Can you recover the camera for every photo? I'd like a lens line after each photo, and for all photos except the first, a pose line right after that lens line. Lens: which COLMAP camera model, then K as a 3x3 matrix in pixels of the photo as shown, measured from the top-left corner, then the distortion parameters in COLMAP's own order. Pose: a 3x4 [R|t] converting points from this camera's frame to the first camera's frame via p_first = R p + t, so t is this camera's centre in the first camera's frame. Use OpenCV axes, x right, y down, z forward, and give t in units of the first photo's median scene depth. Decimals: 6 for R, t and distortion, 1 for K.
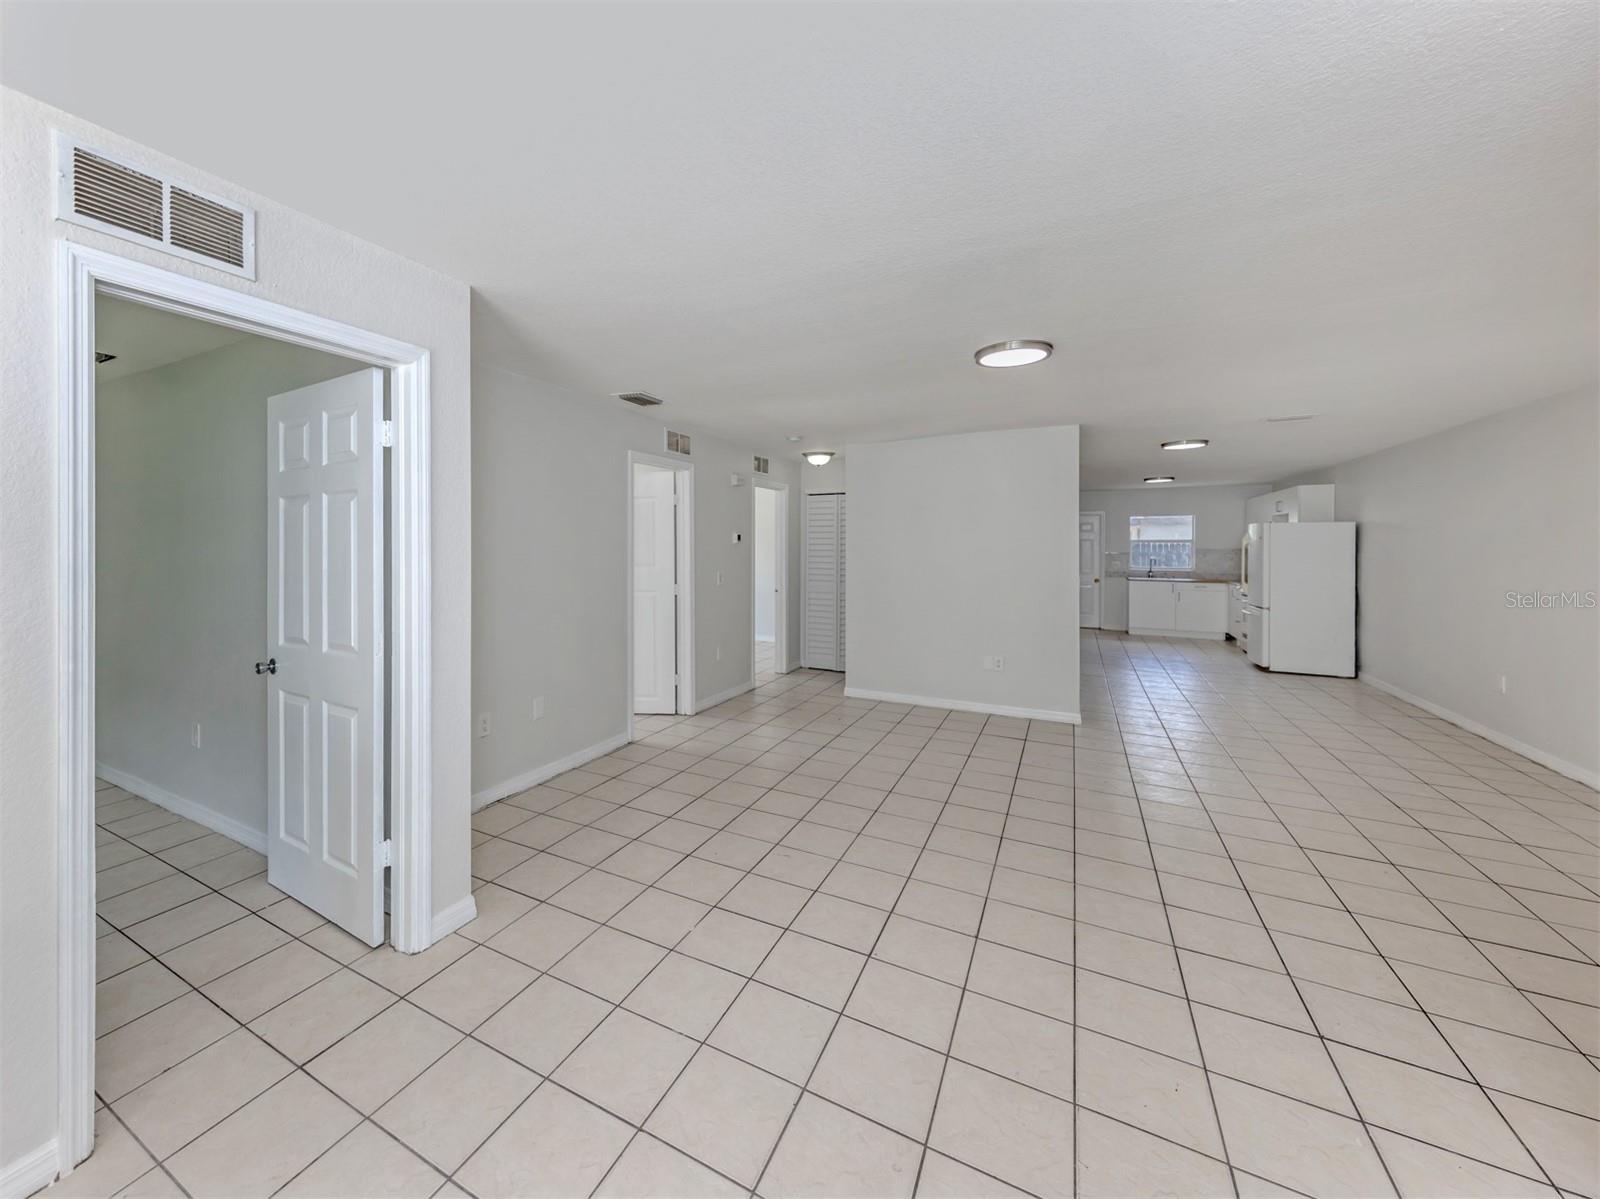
lens RADIAL K [[633.4, 0, 692.3], [0, 633.4, 553.5], [0, 0, 1]] dist [-0.000393, -0.000035]
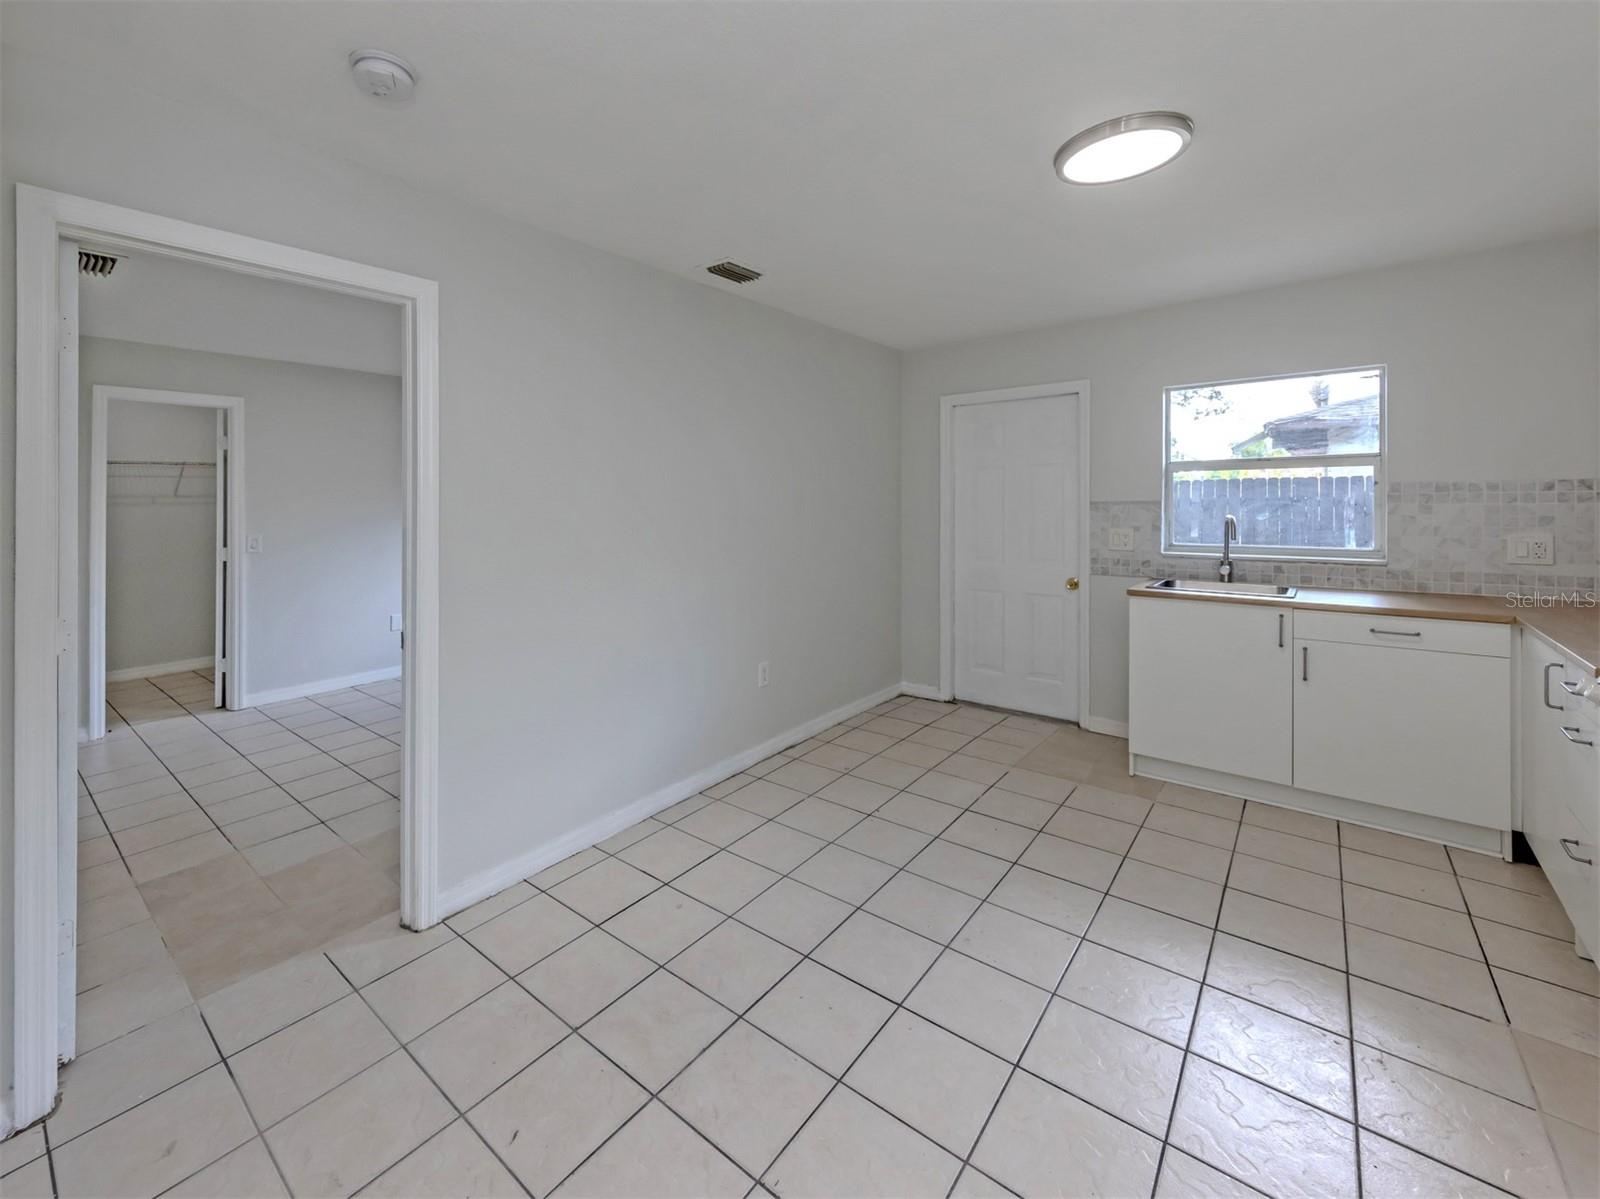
lens RADIAL K [[673.5, 0, 725.6], [0, 673.5, 520.0], [0, 0, 1]] dist [-0.009835, 0.002307]
pose [[0.982964, -0.012023, -0.183403, 0.798749], [0.015205, 0.999757, 0.015951, -0.000346], [0.183167, -0.018468, 0.982908, 0.935413]]
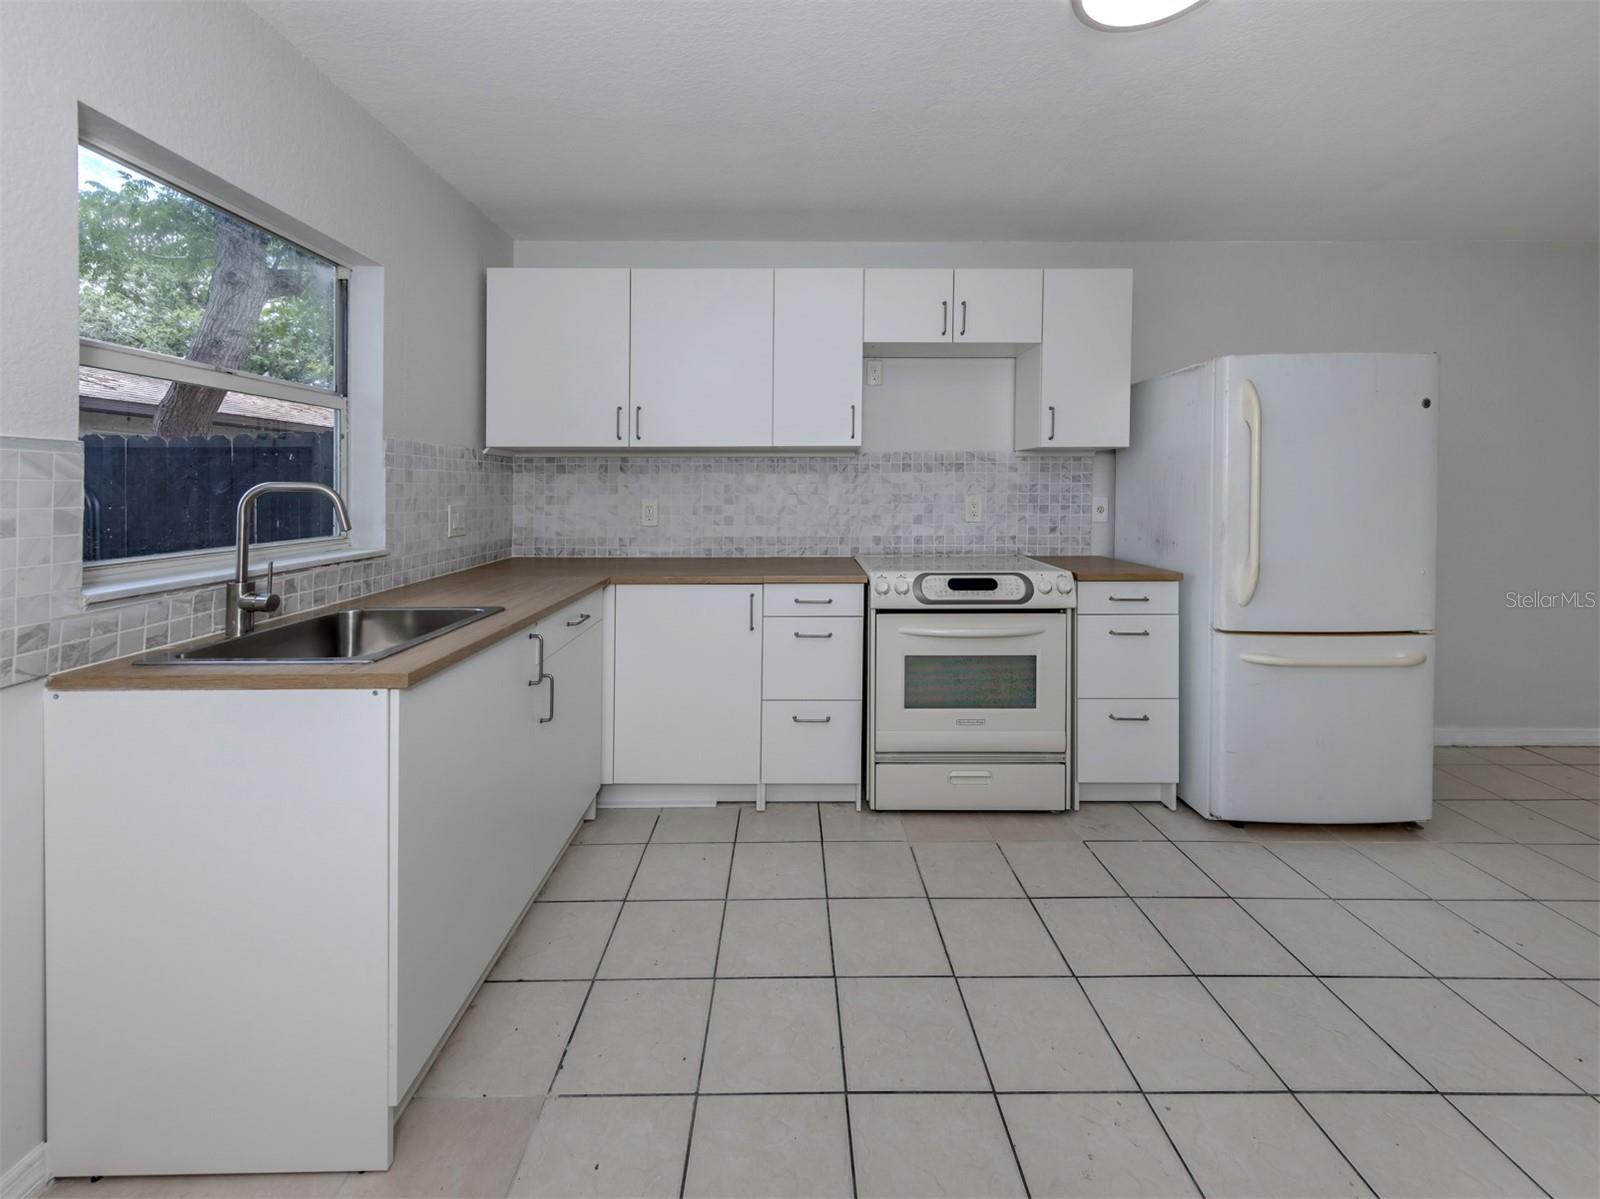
lens RADIAL K [[633.0, 0, 794.1], [0, 633.0, 496.0], [0, 0, 1]] dist [0.010027, 0.000177]
pose [[-0.518054, -0.016990, 0.855179, 0.792457], [0.008854, 0.999643, 0.025223, 0.009402], [-0.855302, 0.020639, -0.517719, 1.415412]]
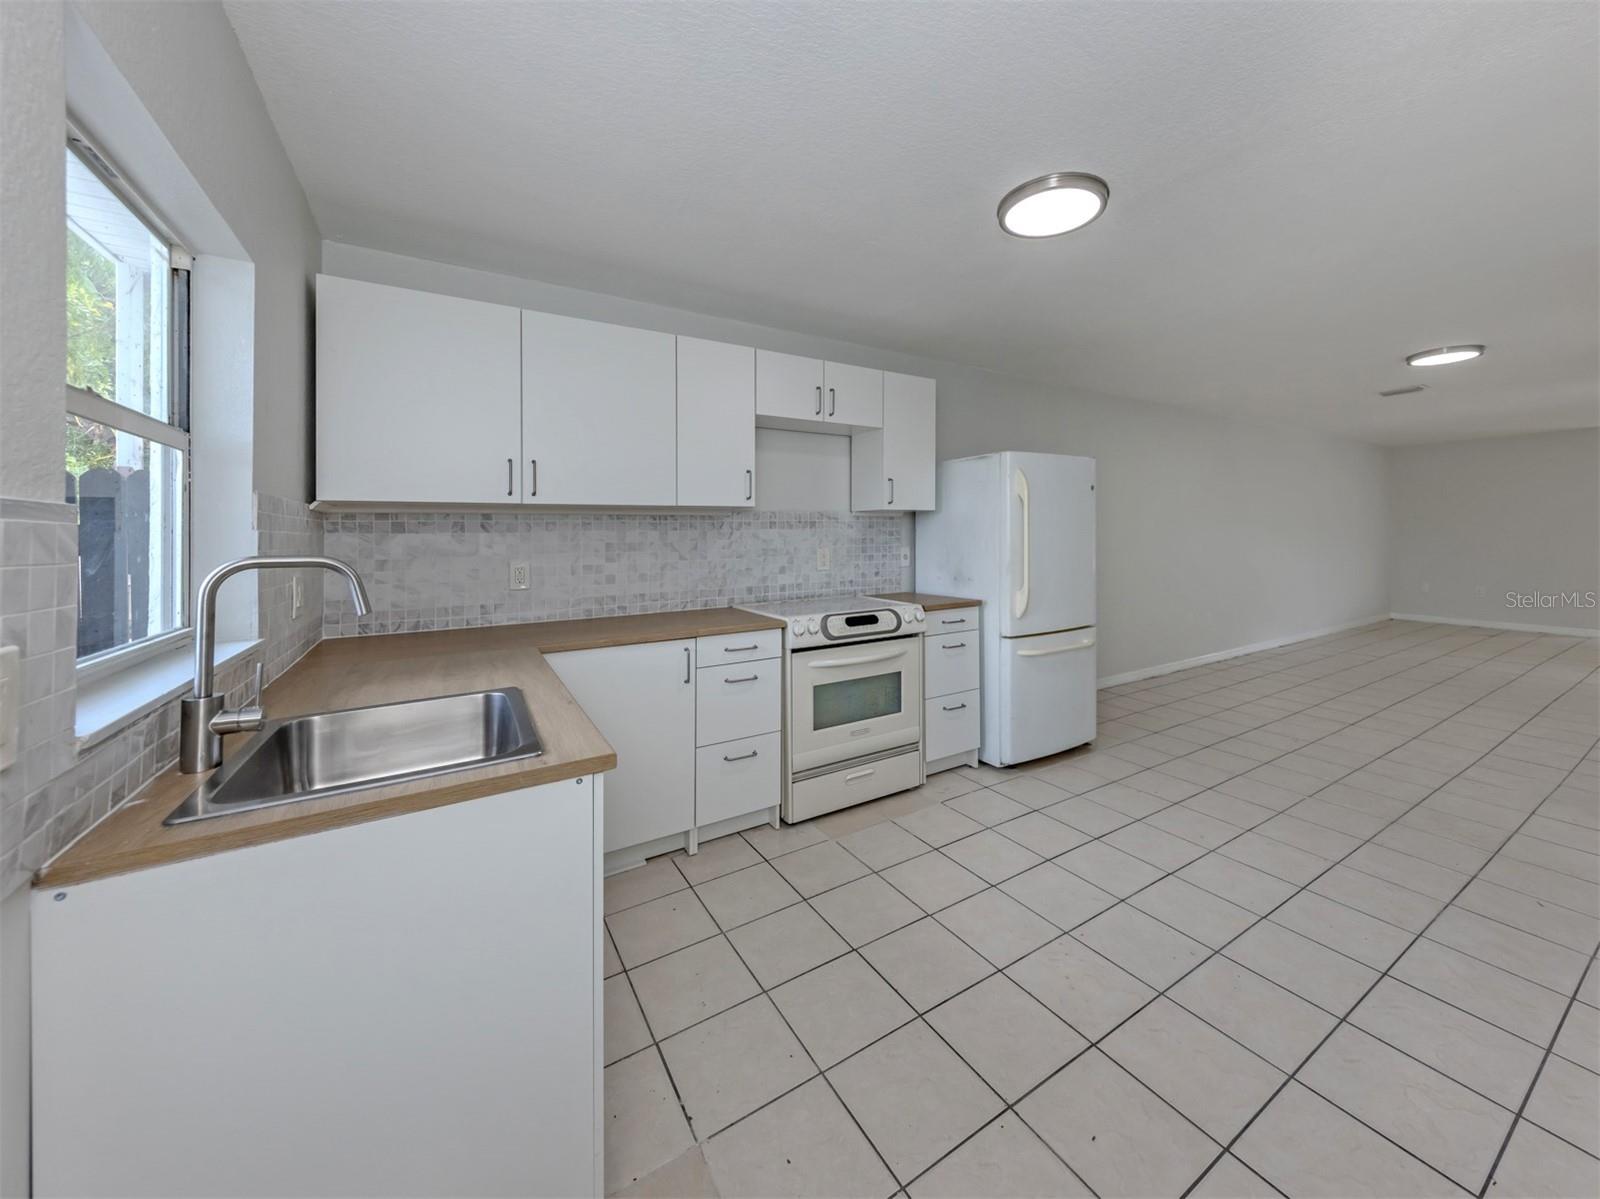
lens RADIAL K [[604.7, 0, 836.5], [0, 604.7, 542.6], [0, 0, 1]] dist [0.011916, -0.000162]
pose [[-0.894353, -0.000745, 0.447361, 0.863934], [0.013007, 0.999533, 0.027667, 0.003148], [-0.447173, 0.030563, -0.893925, 1.520155]]
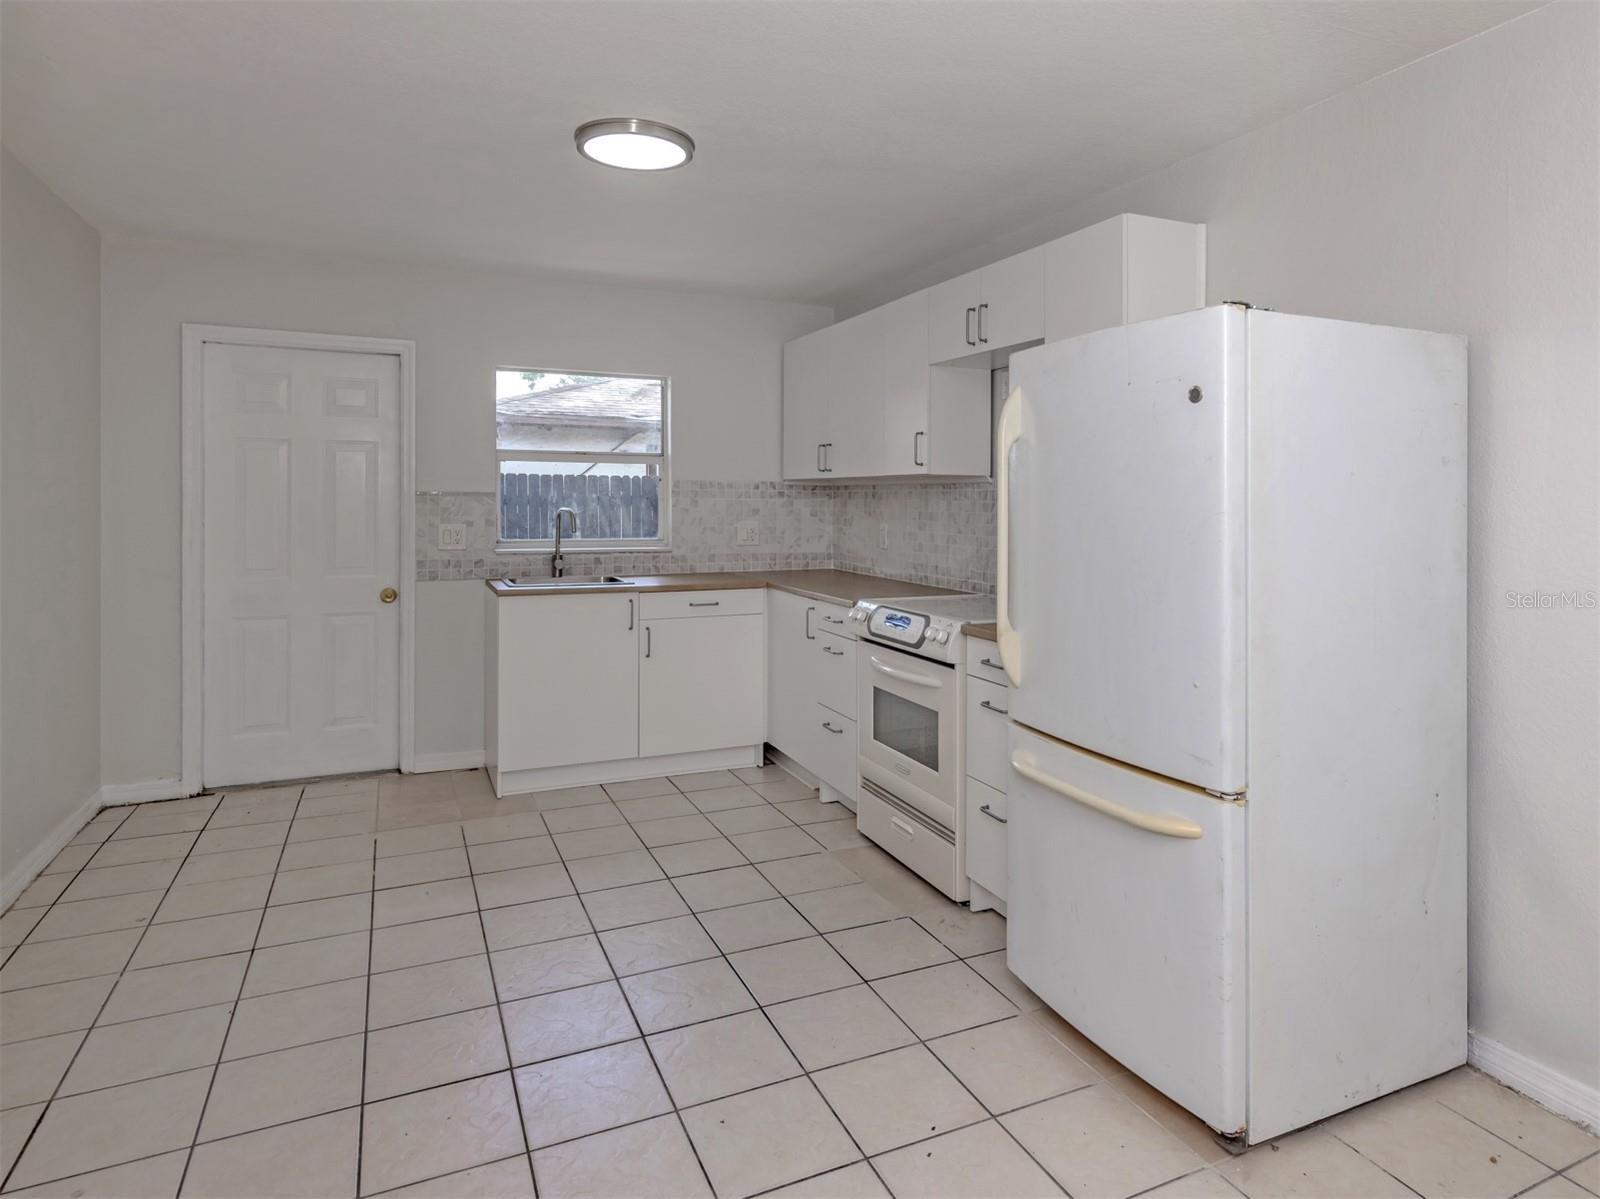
lens RADIAL K [[952.4, 0, 846.8], [0, 952.4, 502.0], [0, 0, 1]] dist [-0.000392, 0.005428]
pose [[0.552030, -0.003907, 0.833815, 0.622617], [0.004660, 0.999988, 0.001601, 0.004698], [-0.833811, 0.003002, 0.552041, 0.935222]]
